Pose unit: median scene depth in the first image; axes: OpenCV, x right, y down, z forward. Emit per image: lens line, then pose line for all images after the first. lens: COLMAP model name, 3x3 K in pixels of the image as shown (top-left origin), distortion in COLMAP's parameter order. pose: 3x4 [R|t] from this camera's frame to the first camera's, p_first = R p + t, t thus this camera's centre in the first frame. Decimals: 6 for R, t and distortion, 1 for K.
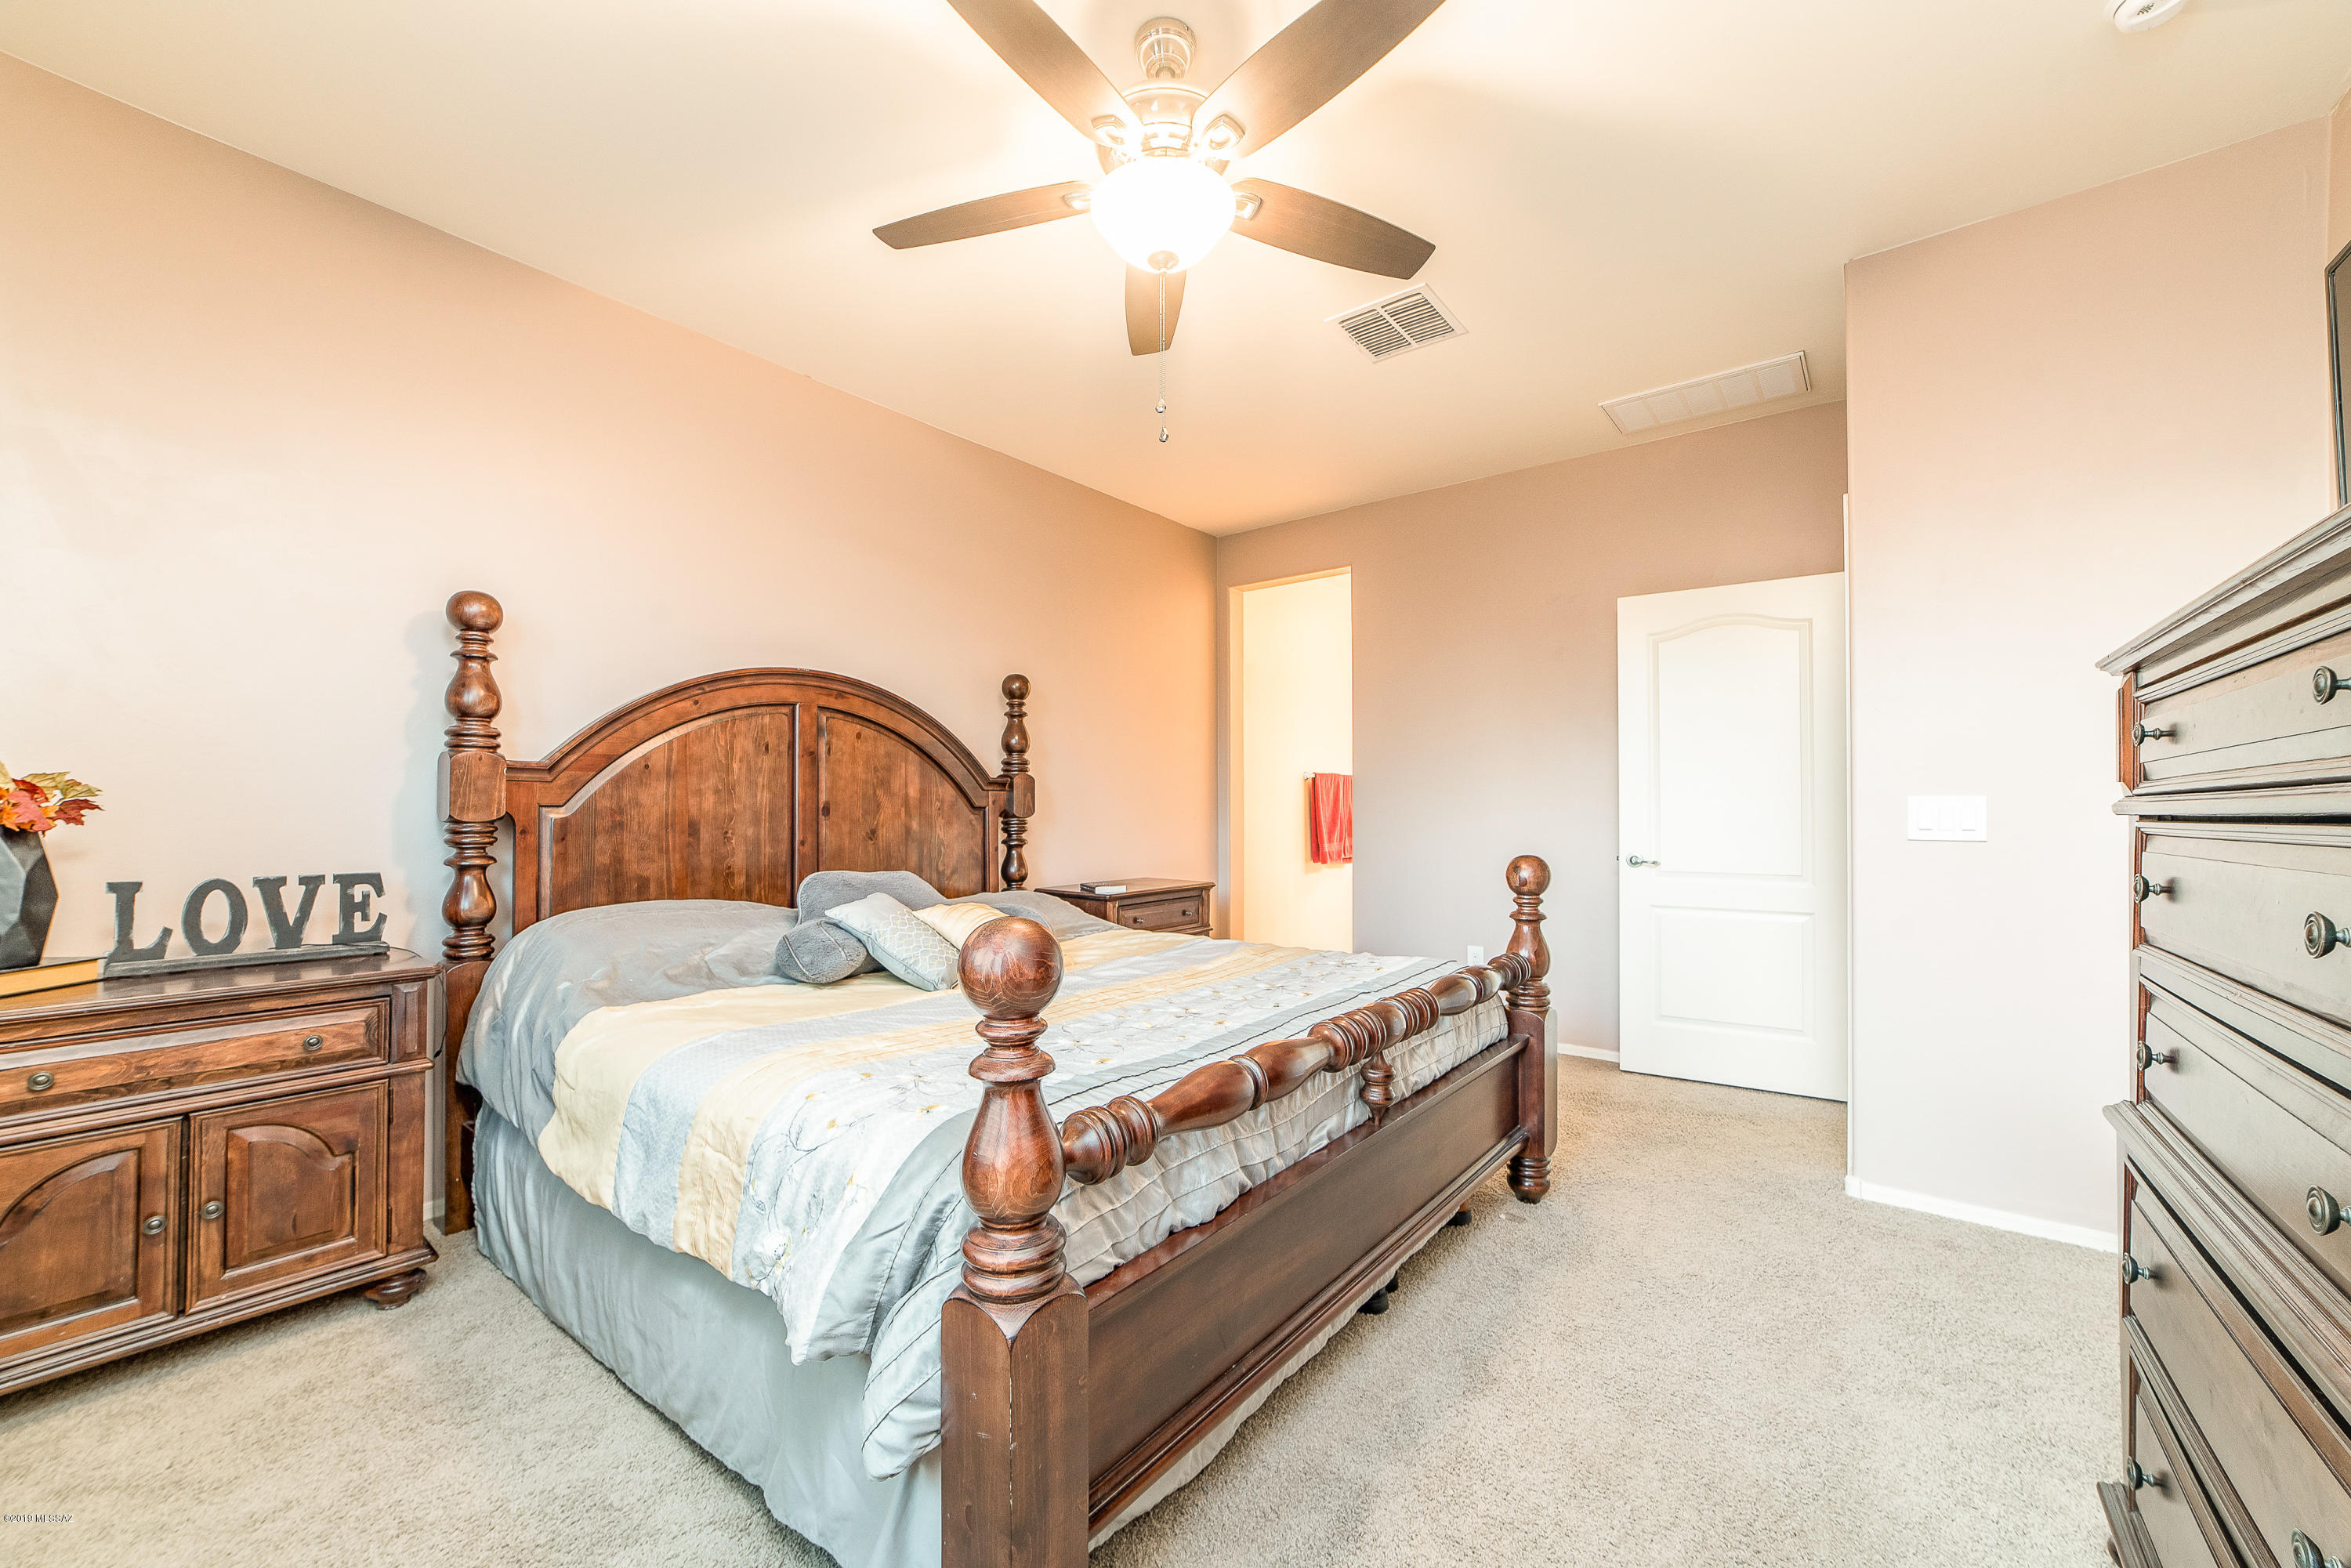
lens RADIAL K [[914.7, 0, 1158.8], [0, 914.7, 790.6], [0, 0, 1]] dist [-0.008379, 0.003584]
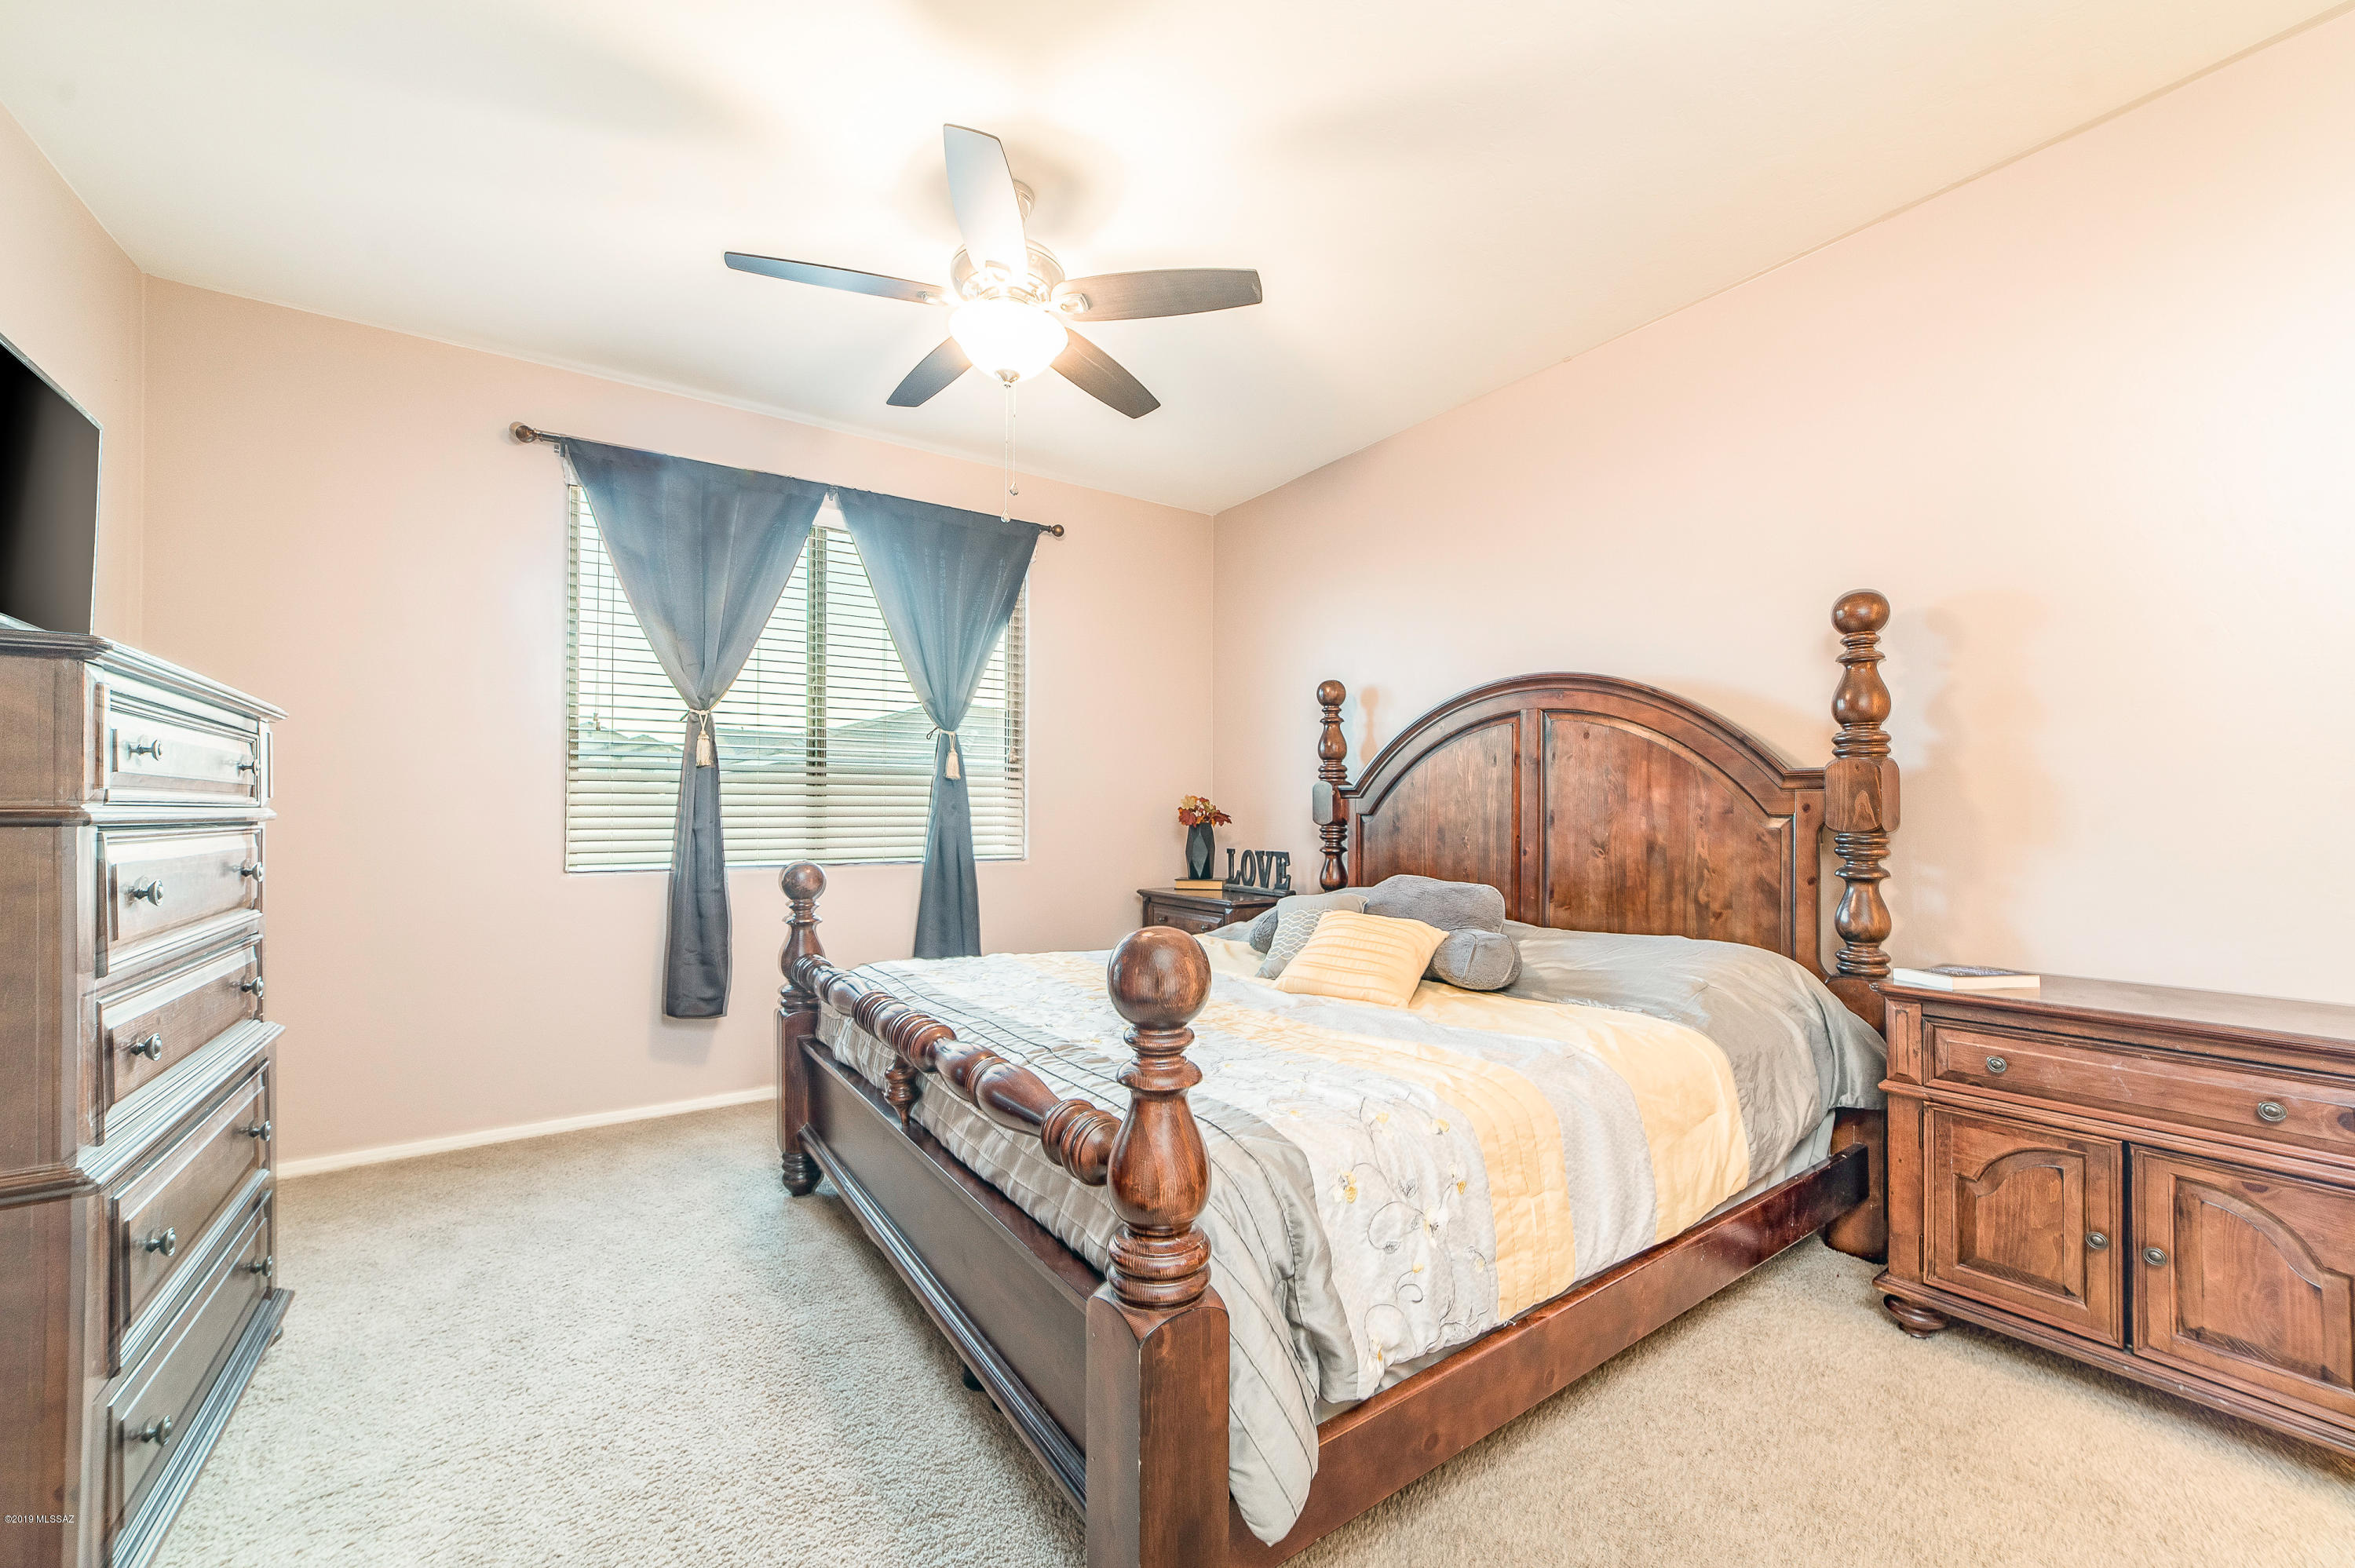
lens RADIAL K [[916.1, 0, 1159.9], [0, 916.1, 797.1], [0, 0, 1]] dist [-0.008379, 0.003584]
pose [[-0.281979, -0.015782, -0.959291, 0.679373], [0.019961, 0.999552, -0.022312, 0.012104], [0.959213, -0.025440, -0.281538, 0.916305]]
